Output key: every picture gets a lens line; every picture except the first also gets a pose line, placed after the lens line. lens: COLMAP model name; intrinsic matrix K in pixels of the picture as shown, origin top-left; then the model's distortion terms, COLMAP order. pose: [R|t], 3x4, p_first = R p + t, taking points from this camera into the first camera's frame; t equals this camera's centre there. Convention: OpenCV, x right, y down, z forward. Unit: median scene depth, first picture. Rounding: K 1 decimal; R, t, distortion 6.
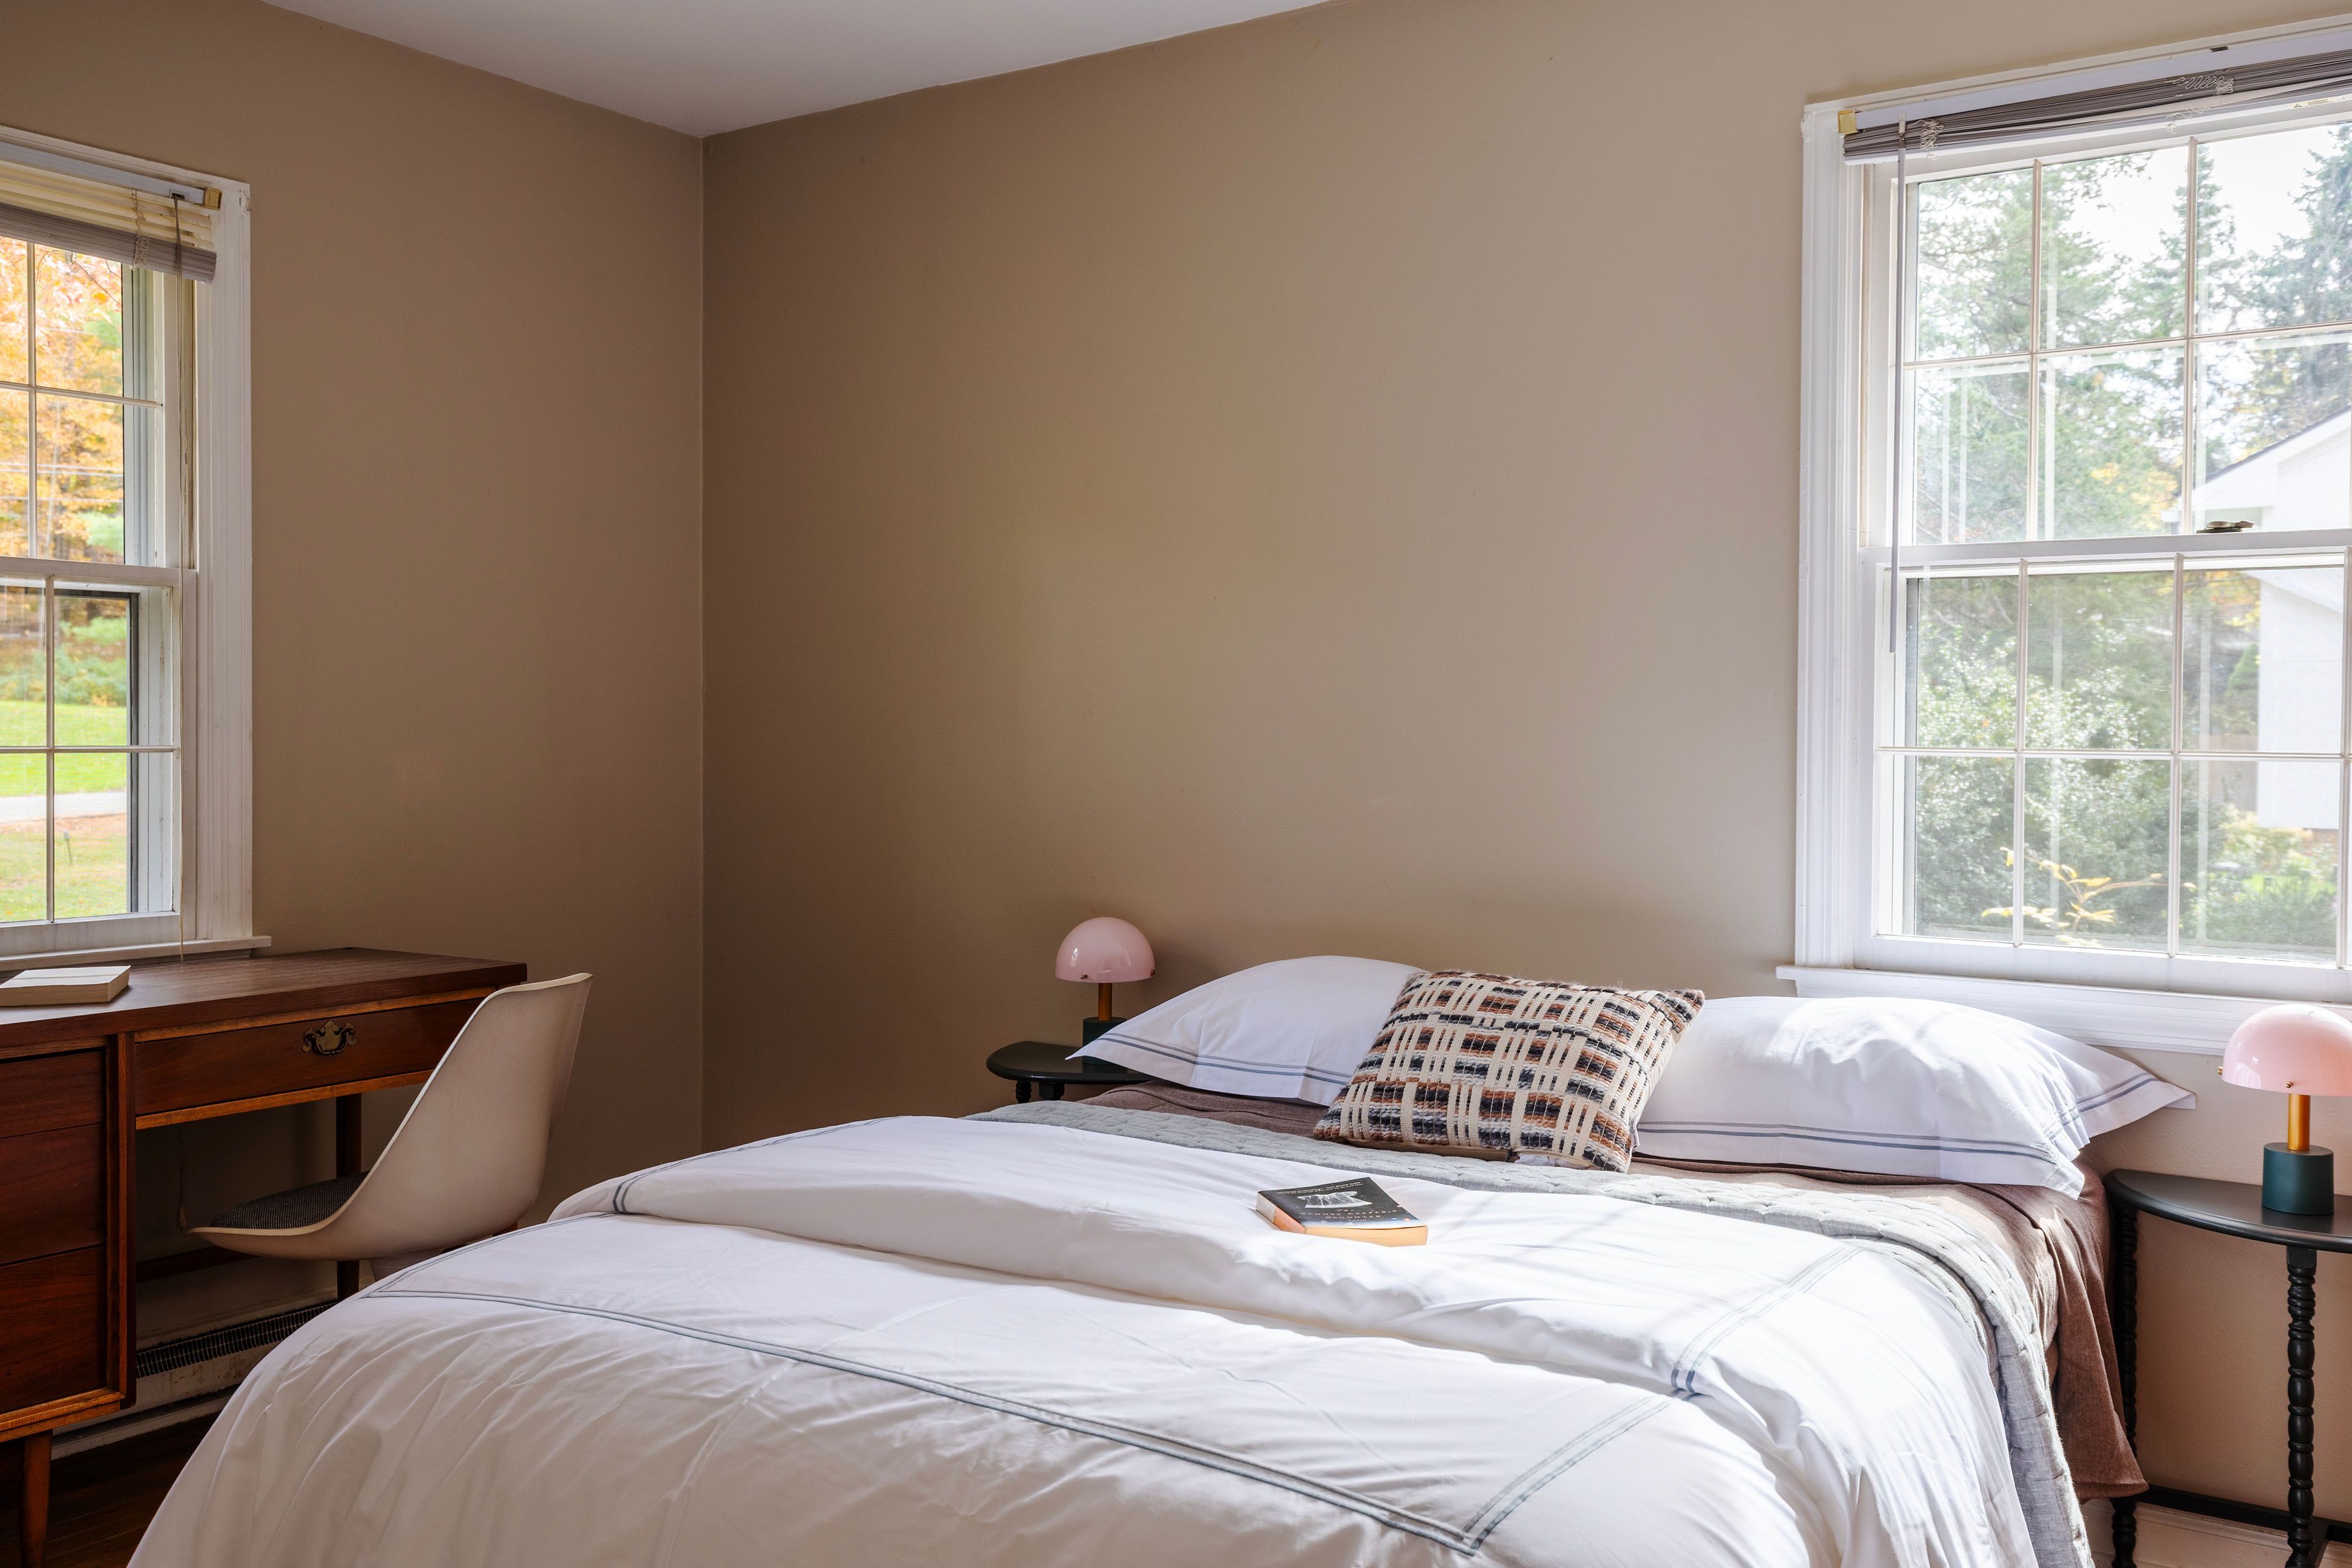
lens RADIAL K [[2084.2, 0, 1174.6], [0, 2084.2, 778.8], [0, 0, 1]] dist [-0.000865, -0.000934]
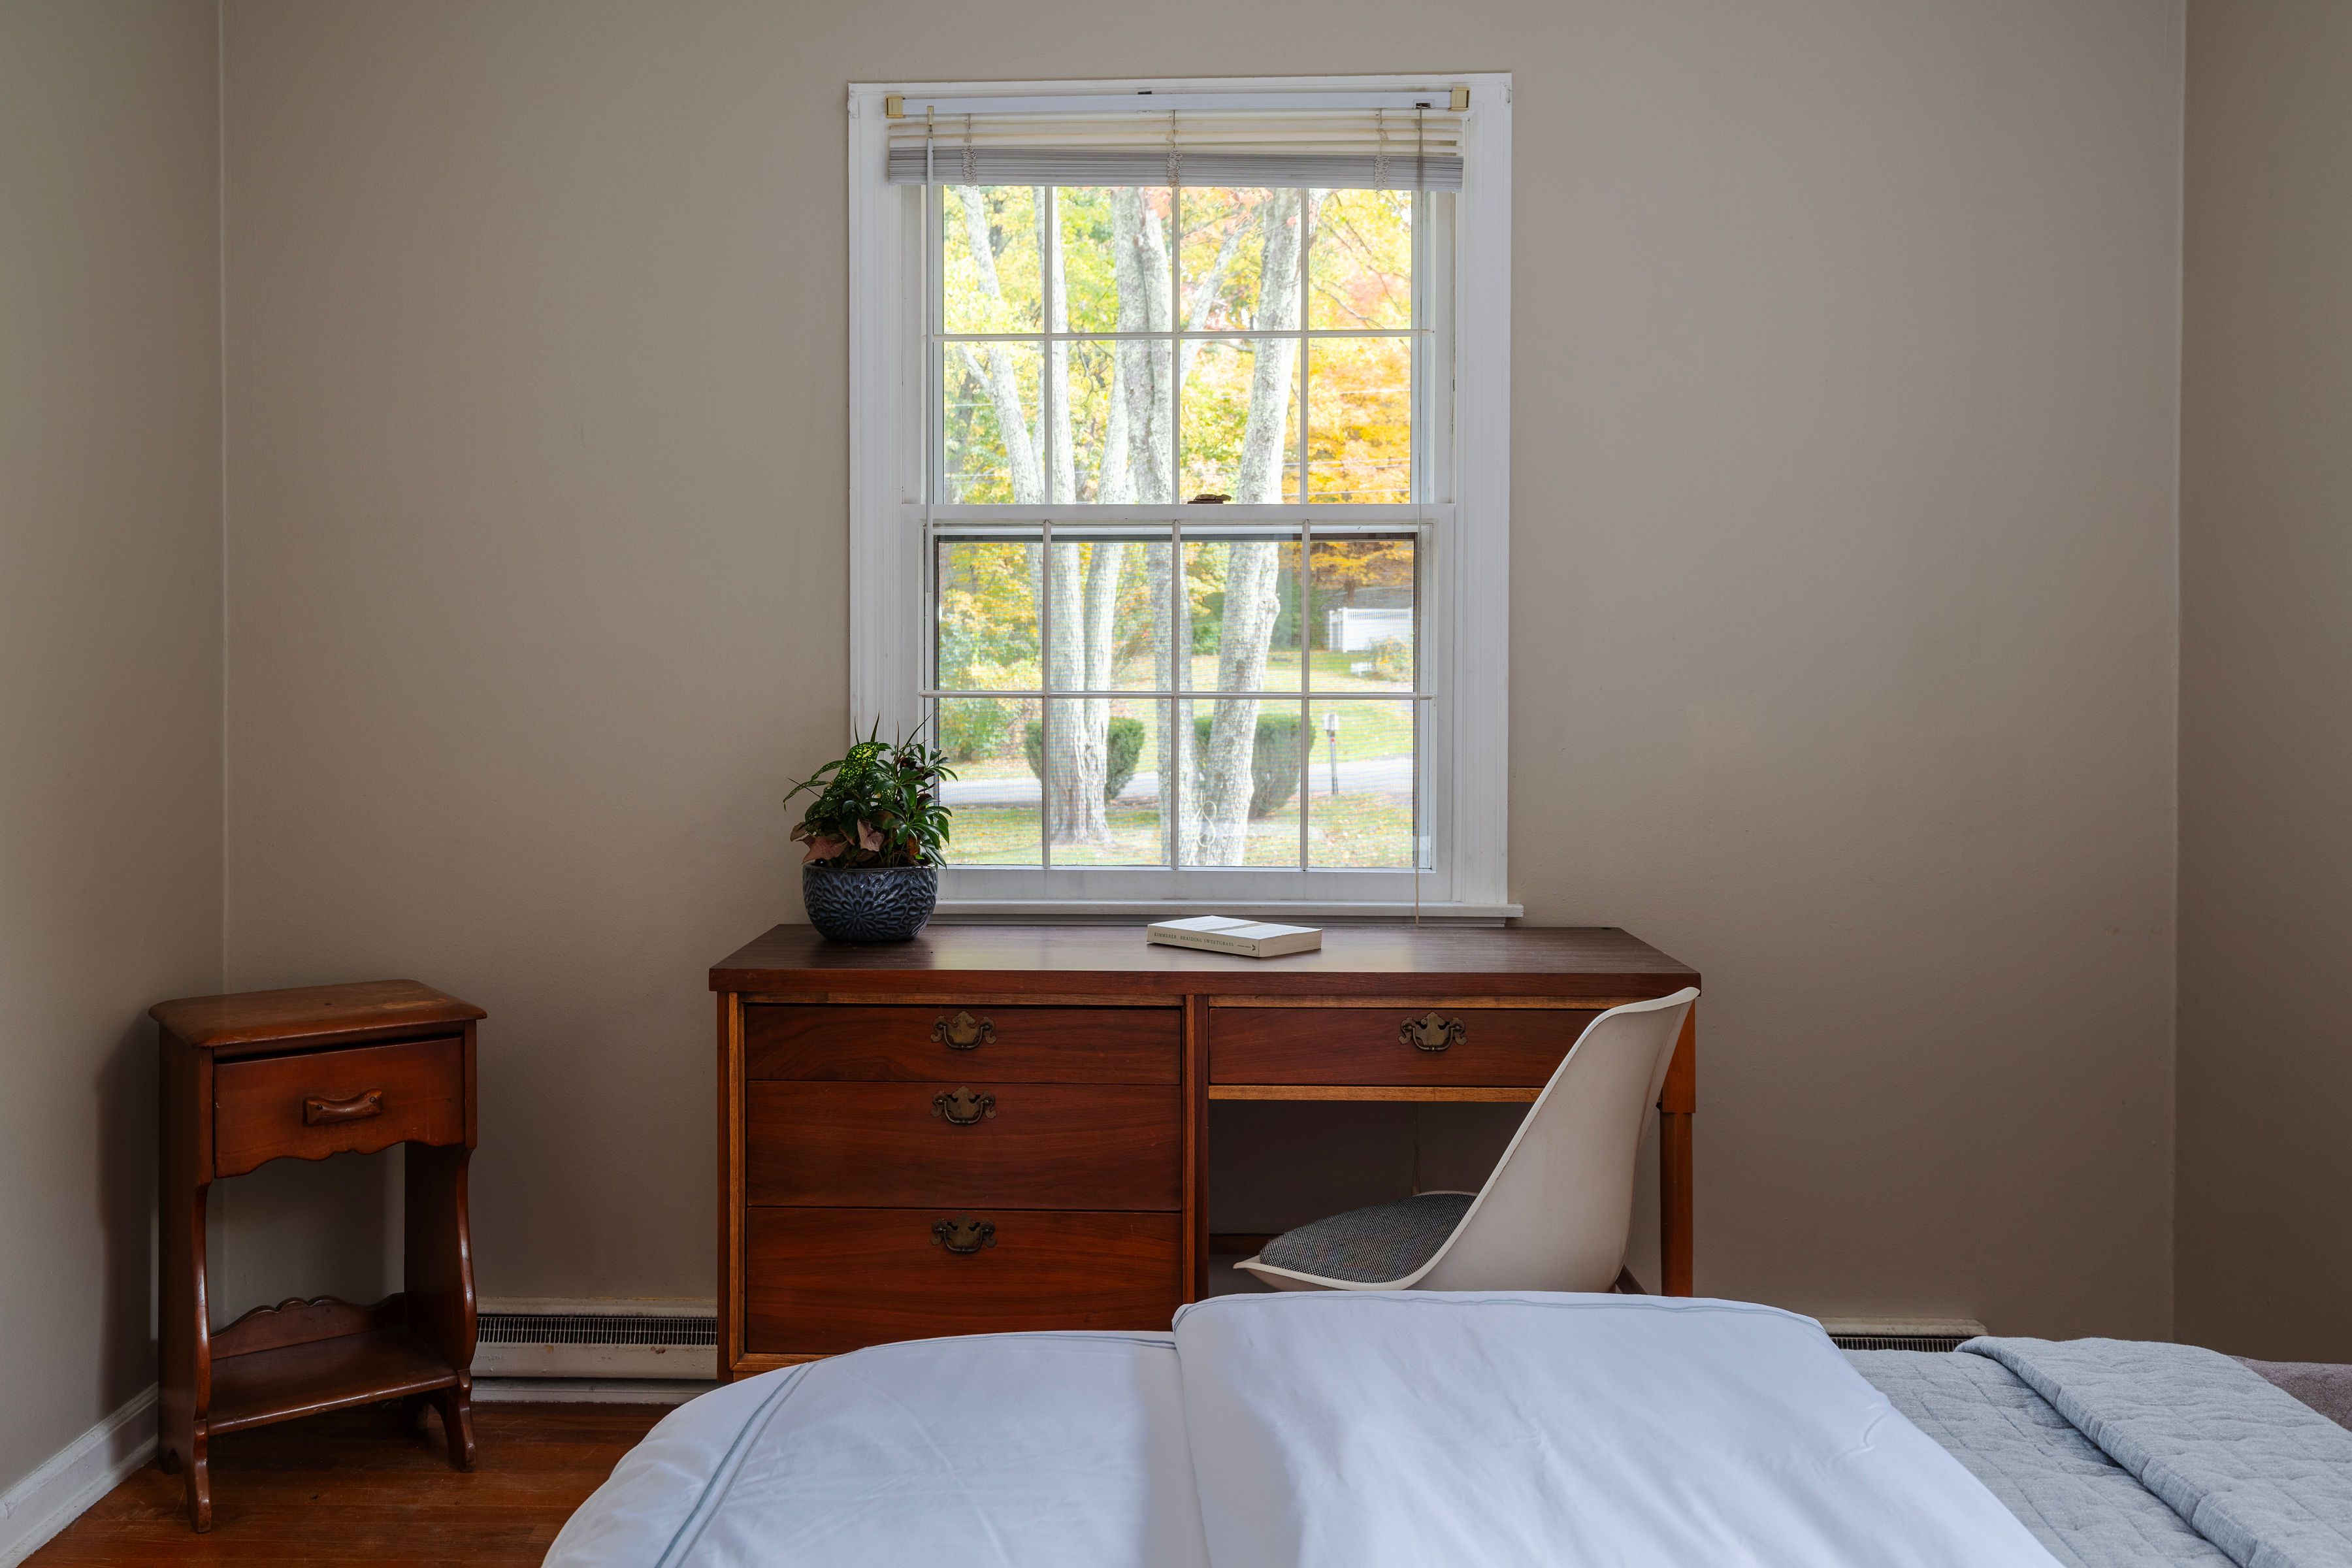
lens RADIAL K [[1971.1, 0, 1173.0], [0, 1971.1, 696.7], [0, 0, 1]] dist [0.008898, 0.002459]
pose [[0.512815, 0.011526, -0.858422, 0.227716], [-0.018166, 0.999832, 0.002572, -0.014465], [0.858307, 0.014275, 0.512938, 0.453810]]
